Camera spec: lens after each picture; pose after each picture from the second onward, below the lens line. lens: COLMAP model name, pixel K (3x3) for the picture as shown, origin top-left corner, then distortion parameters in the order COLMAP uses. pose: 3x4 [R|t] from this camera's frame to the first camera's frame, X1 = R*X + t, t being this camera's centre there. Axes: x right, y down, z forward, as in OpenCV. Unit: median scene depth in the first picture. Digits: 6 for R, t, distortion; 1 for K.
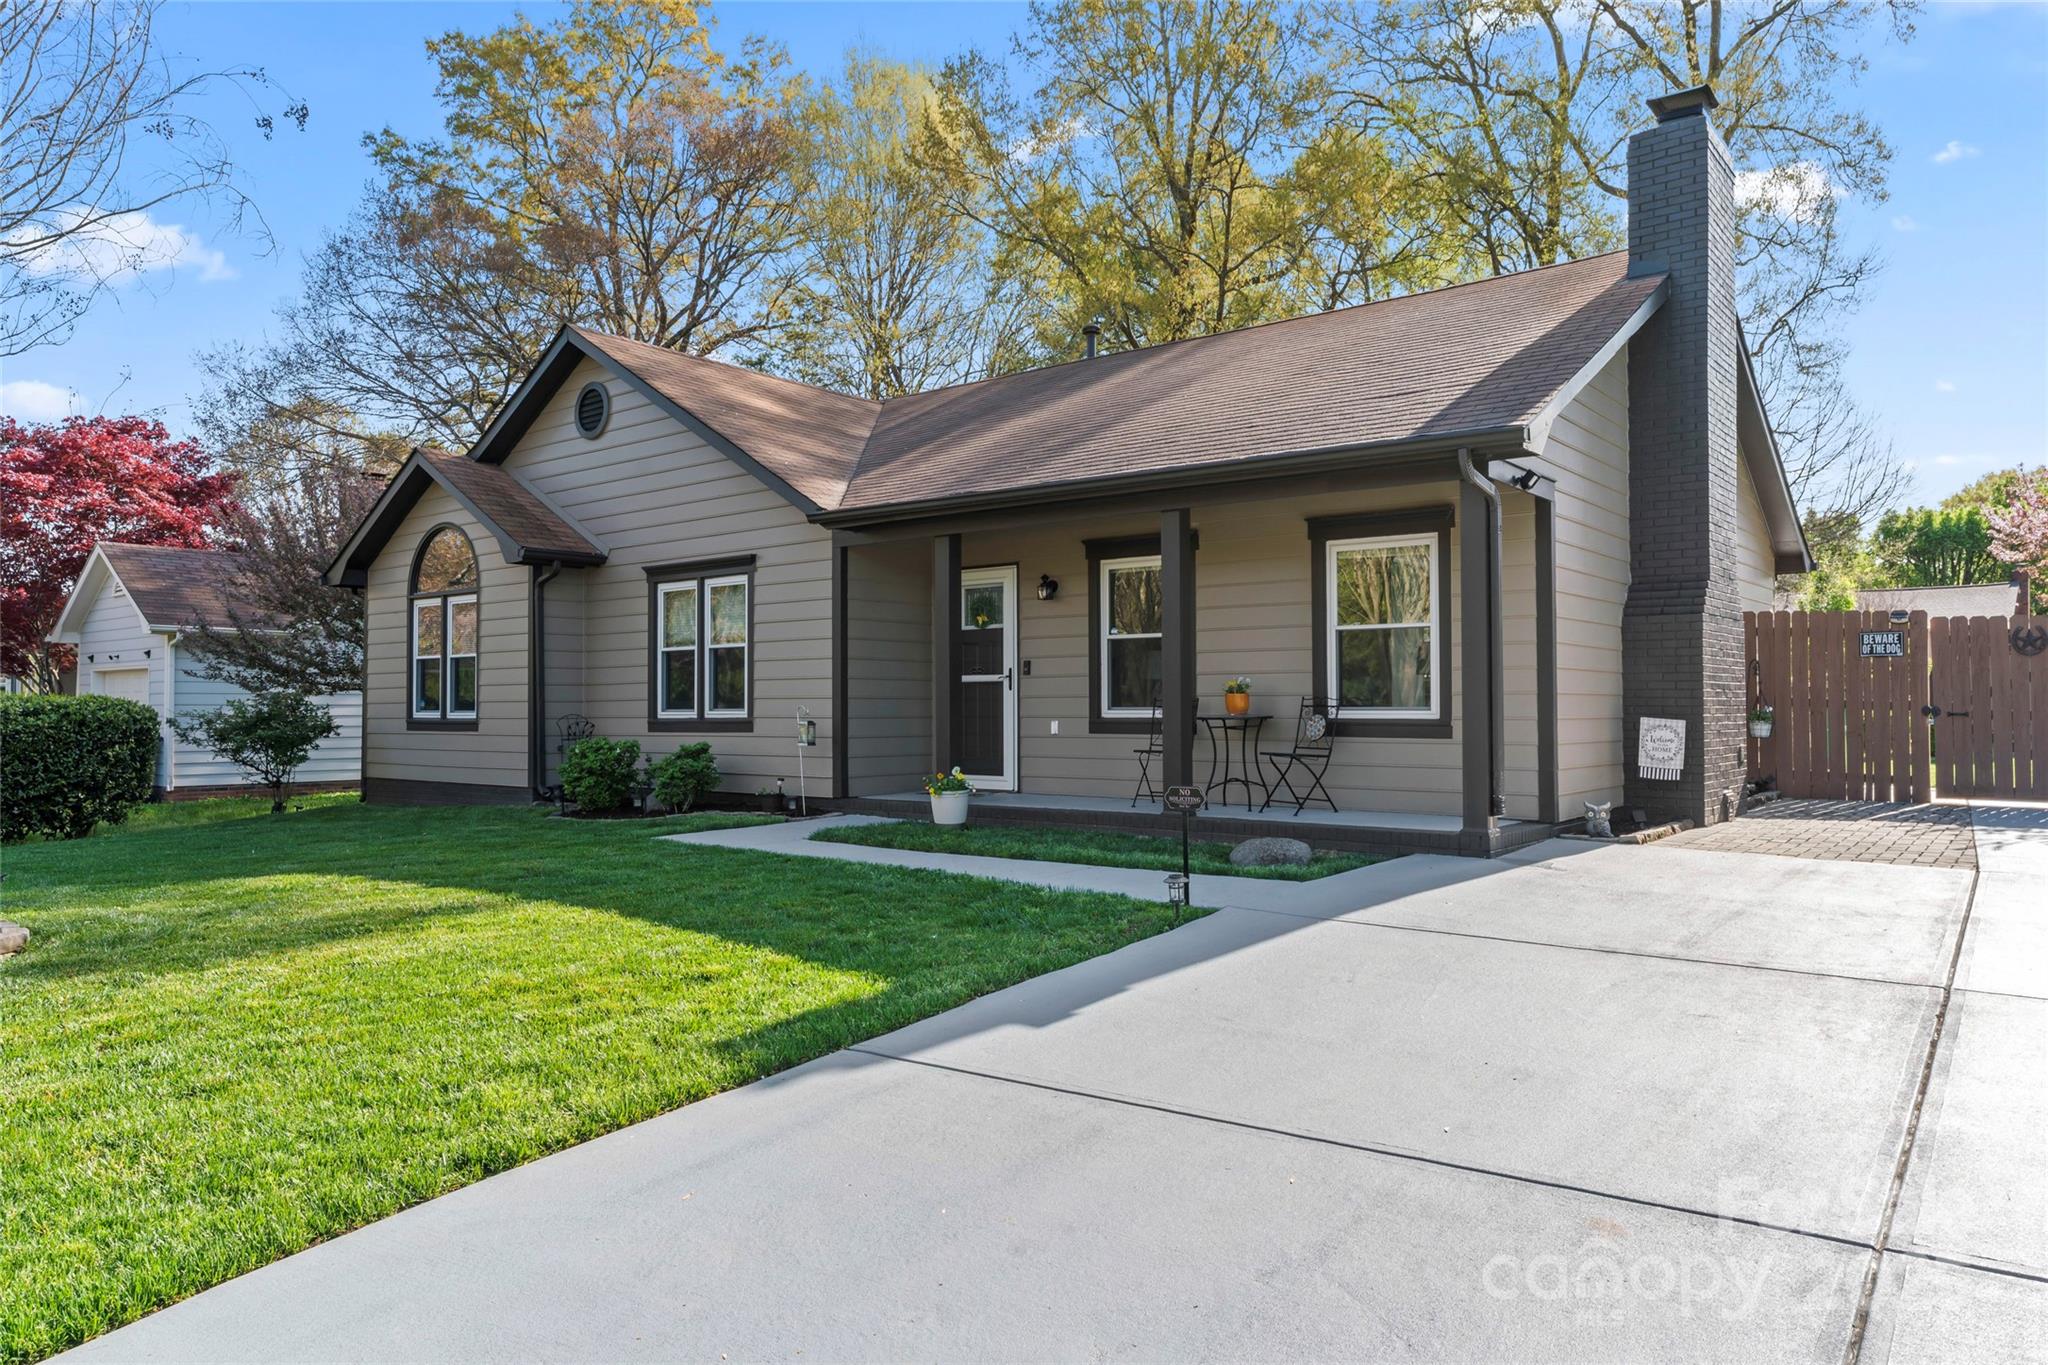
lens RADIAL K [[1352.8, 0, 1027.6], [0, 1352.8, 681.6], [0, 0, 1]] dist [0.009465, -0.001577]
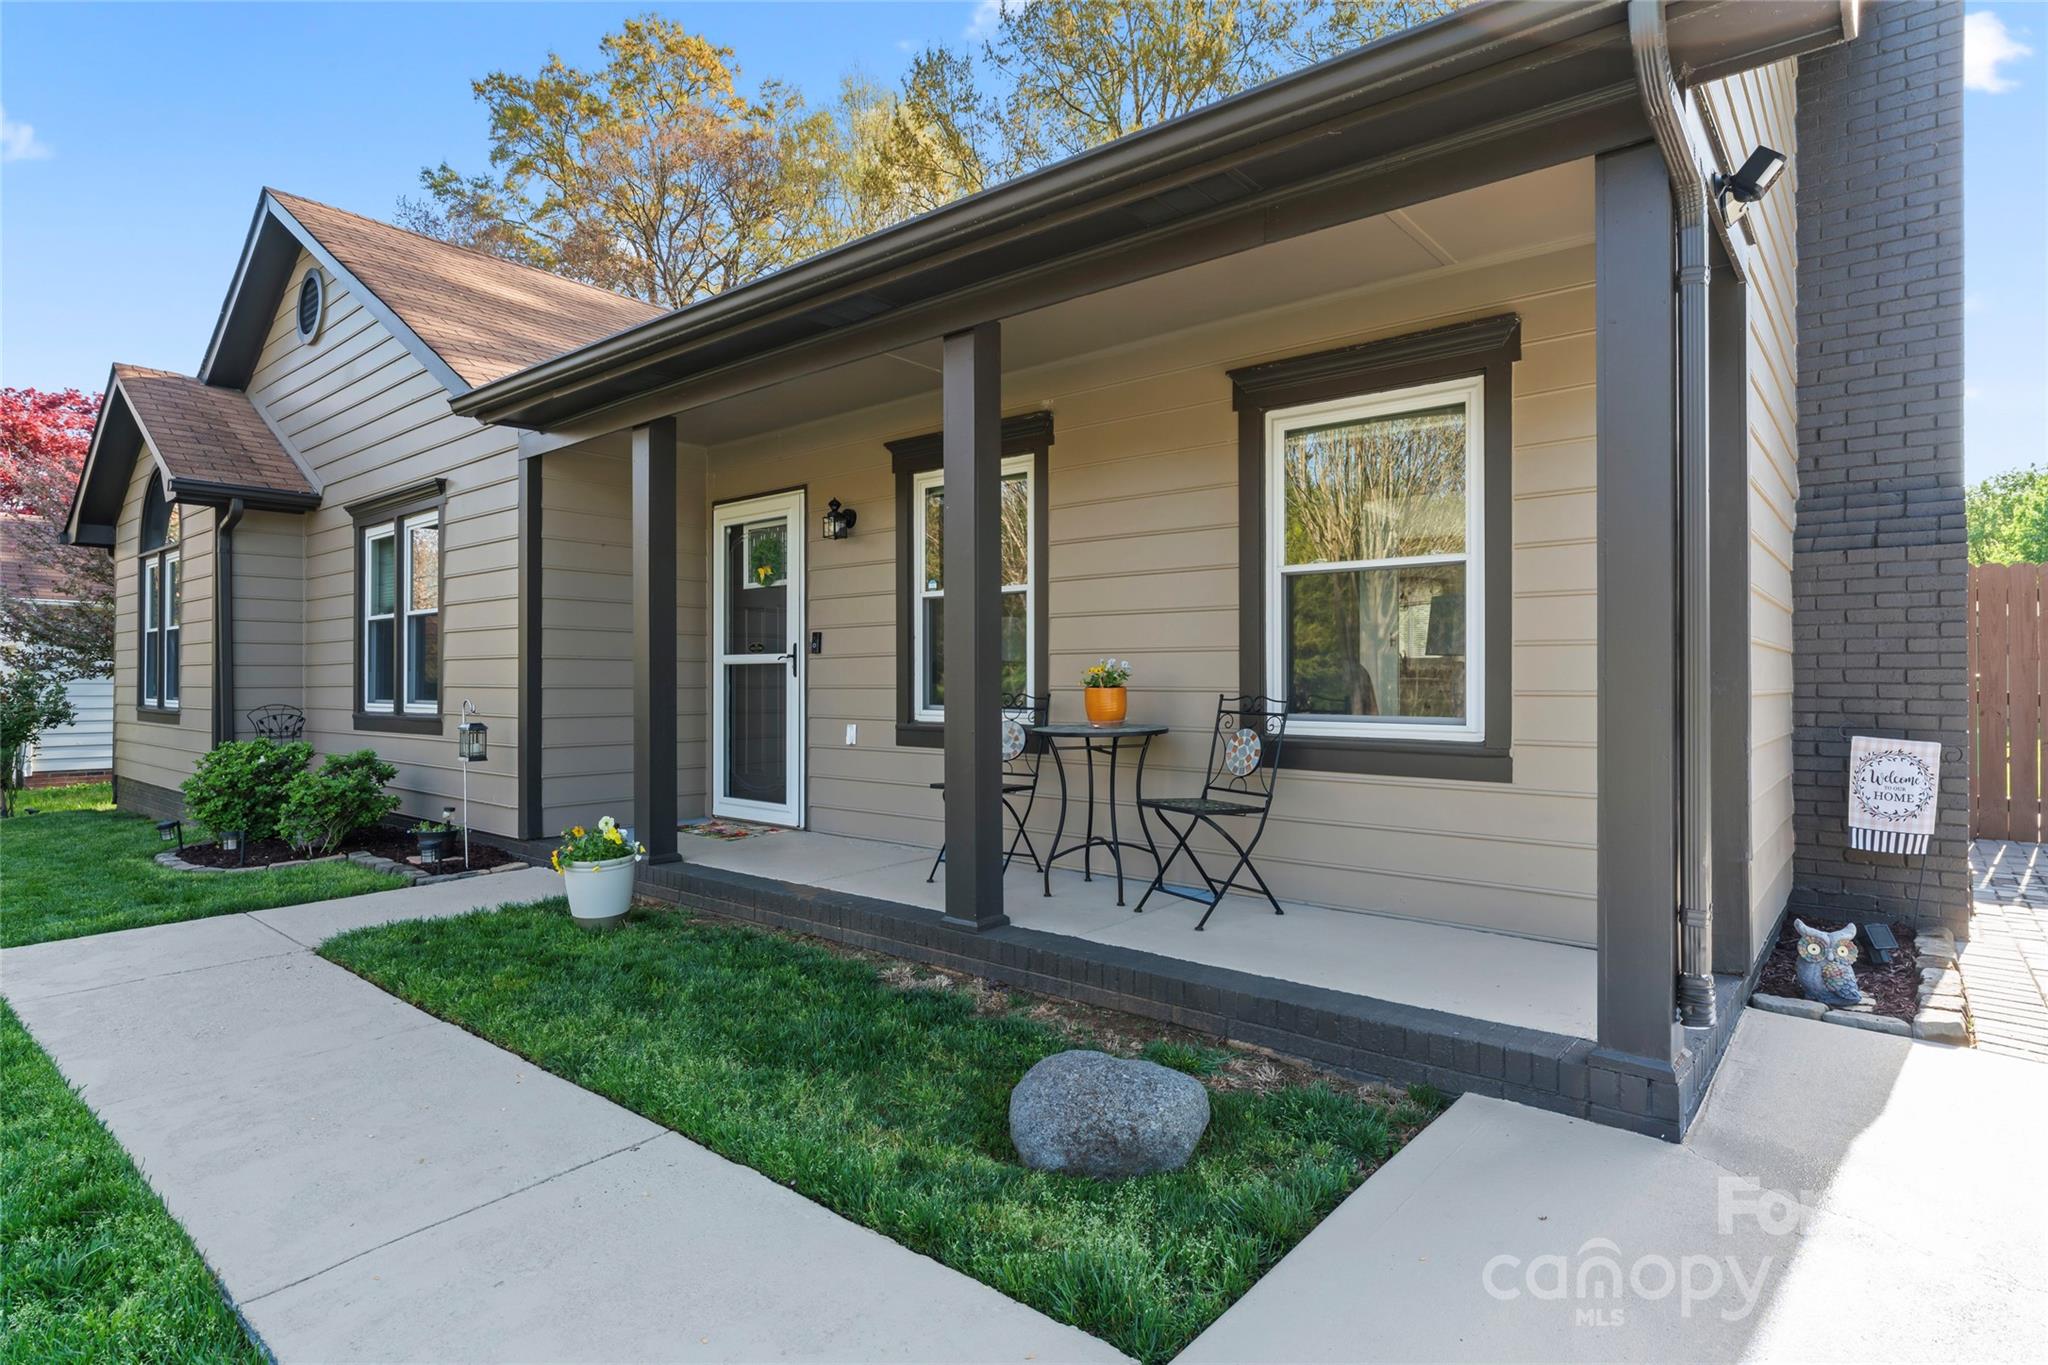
lens RADIAL K [[1066.7, 0, 1019.6], [0, 1066.7, 677.0], [0, 0, 1]] dist [-0.001394, -0.000400]
pose [[0.999622, 0.003024, -0.027340, 0.108503], [-0.002544, 0.999842, 0.017580, -0.002849], [0.027389, -0.017504, 0.999472, 0.459342]]
